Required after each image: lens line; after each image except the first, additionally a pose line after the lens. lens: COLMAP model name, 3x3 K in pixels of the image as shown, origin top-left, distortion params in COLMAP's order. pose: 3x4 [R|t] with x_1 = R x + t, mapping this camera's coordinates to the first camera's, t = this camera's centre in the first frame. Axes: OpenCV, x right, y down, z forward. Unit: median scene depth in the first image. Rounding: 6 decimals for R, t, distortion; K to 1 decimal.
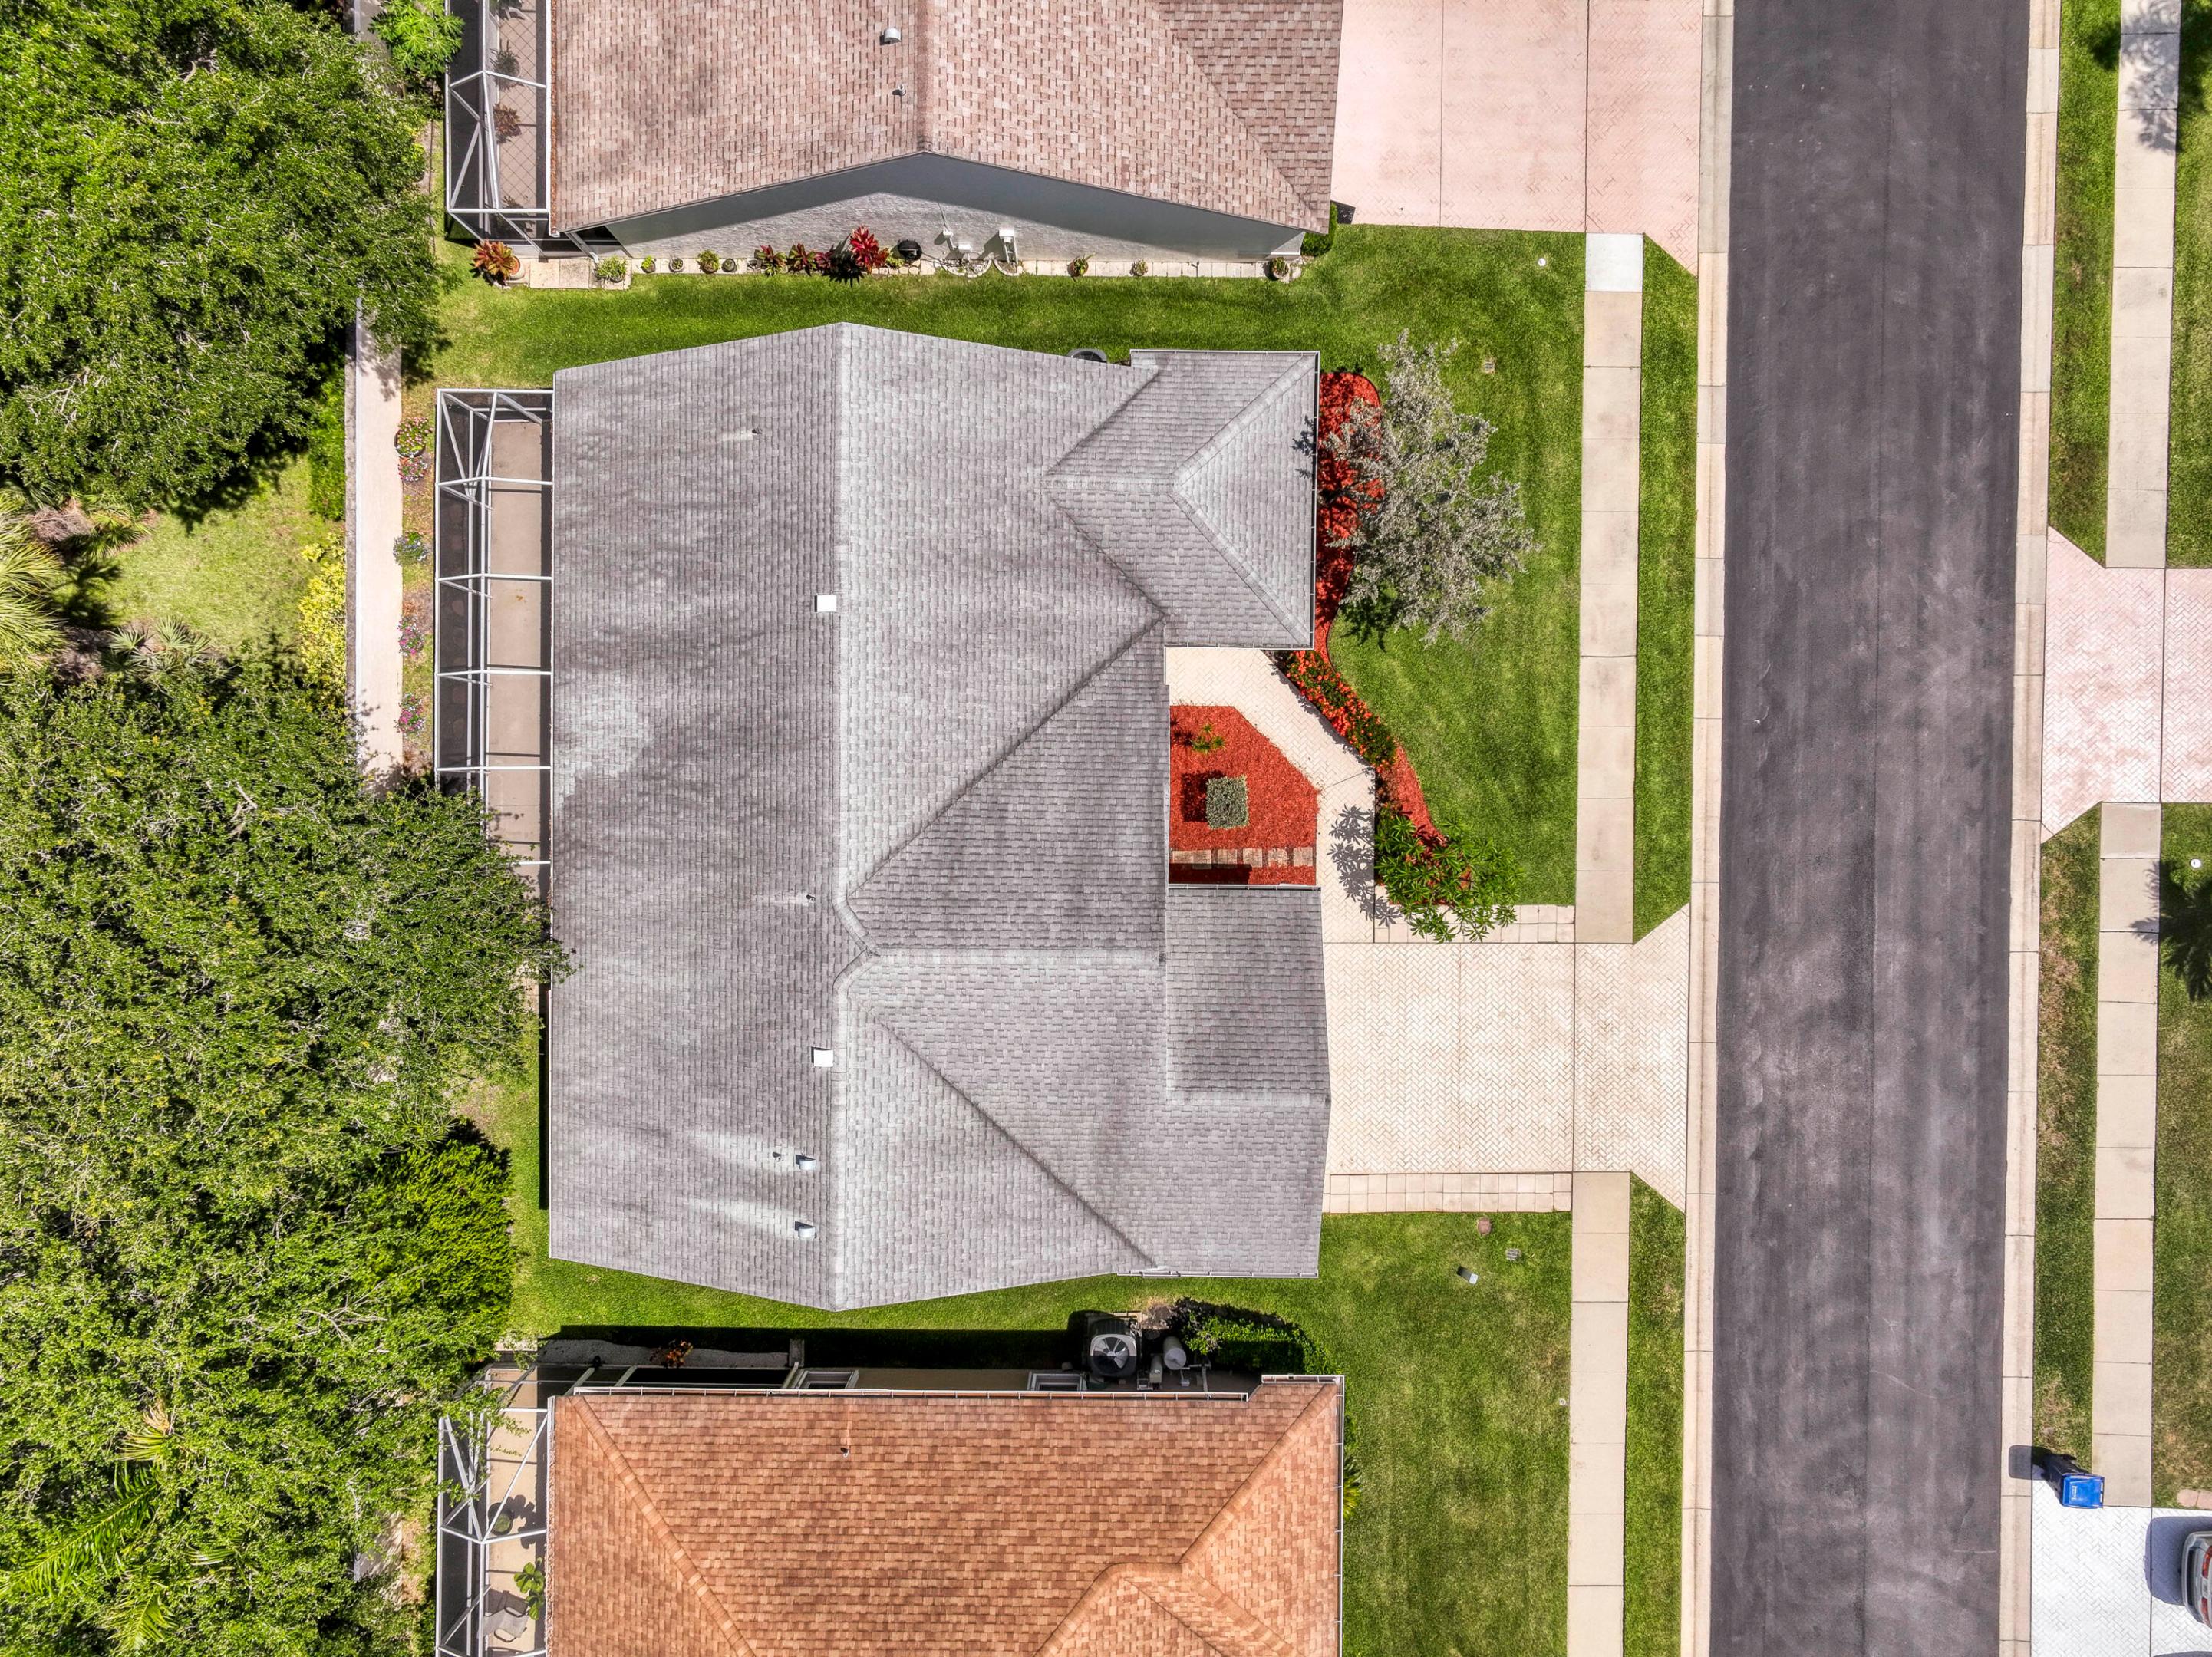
lens RADIAL K [[1559.8, 0, 1107.0], [0, 1559.8, 819.4], [0, 0, 1]] dist [-0.004799, 0.022500]
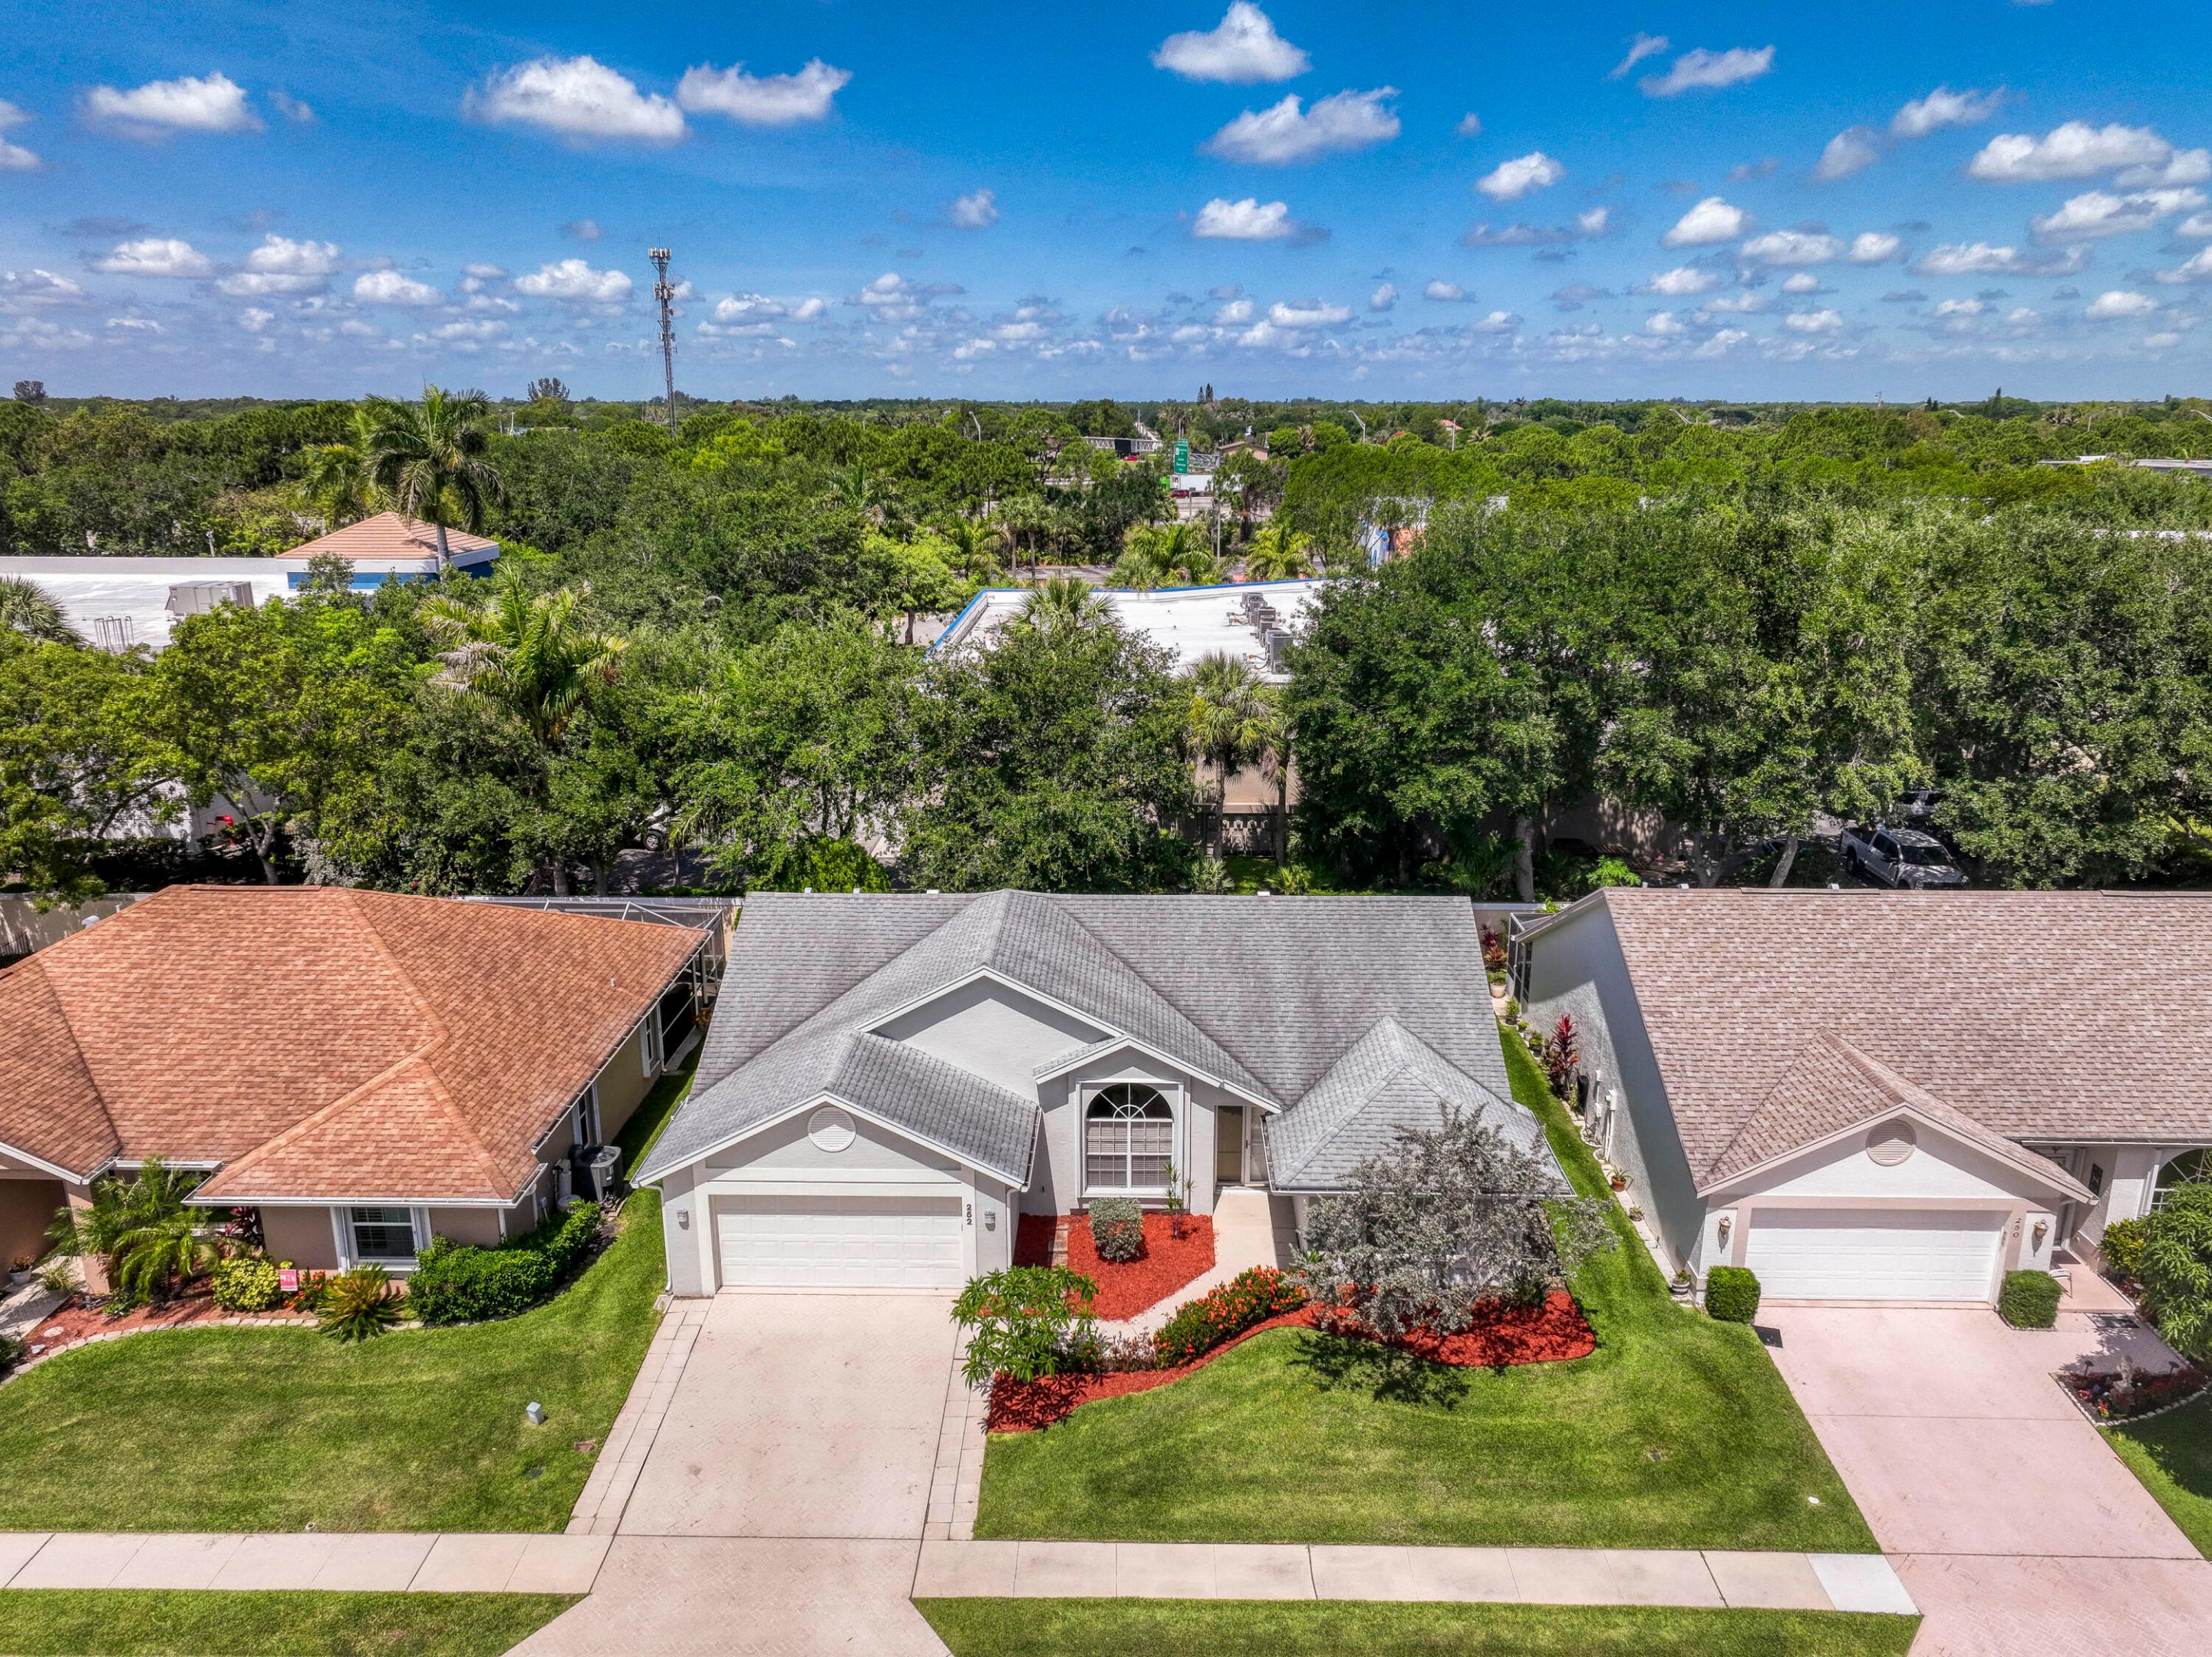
lens RADIAL K [[1559.8, 0, 1113.1], [0, 1559.8, 829.6], [0, 0, 1]] dist [-0.004799, 0.022500]
pose [[-0.015559, 0.262866, -0.964707, 0.940404], [-0.999853, -0.011077, 0.013107, -0.018444], [-0.007241, 0.964769, 0.262999, 0.480937]]
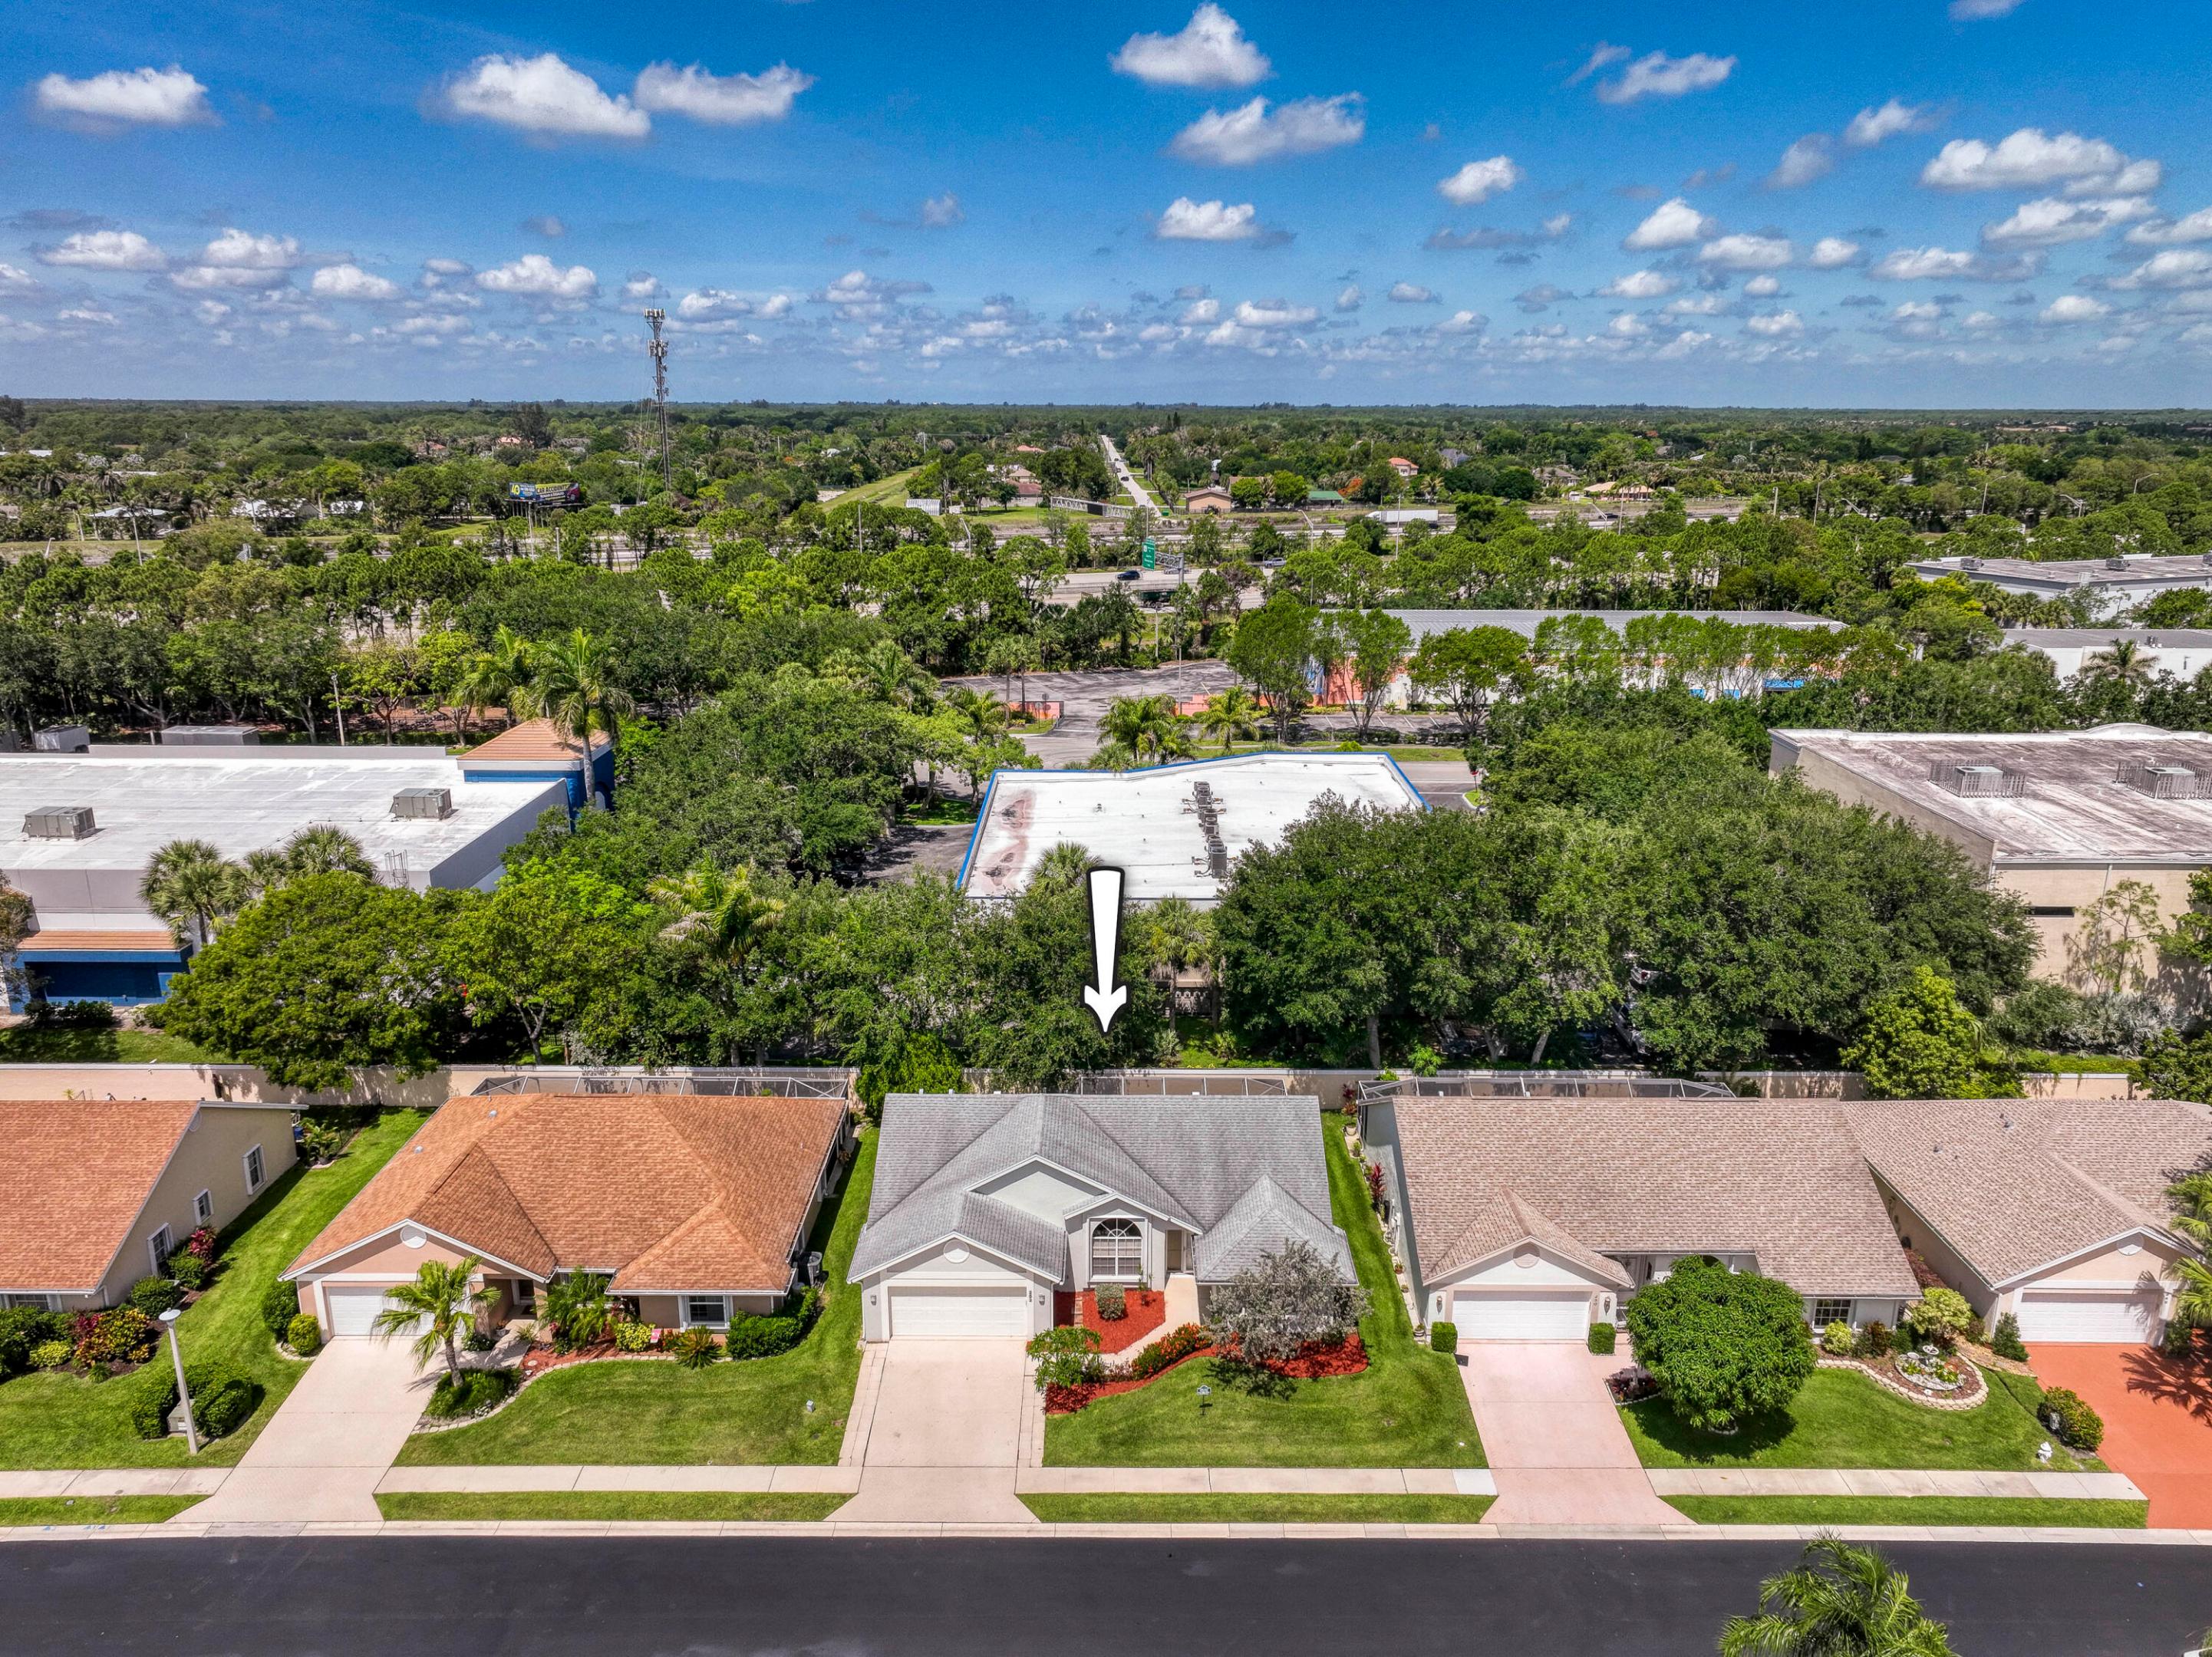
lens RADIAL K [[1559.8, 0, 1103.2], [0, 1559.8, 830.5], [0, 0, 1]] dist [-0.004799, 0.022500]
pose [[-0.001334, 0.264681, -0.964335, 1.603096], [-0.999966, -0.008222, -0.000874, 0.003185], [-0.008160, 0.964301, 0.264683, 0.012029]]
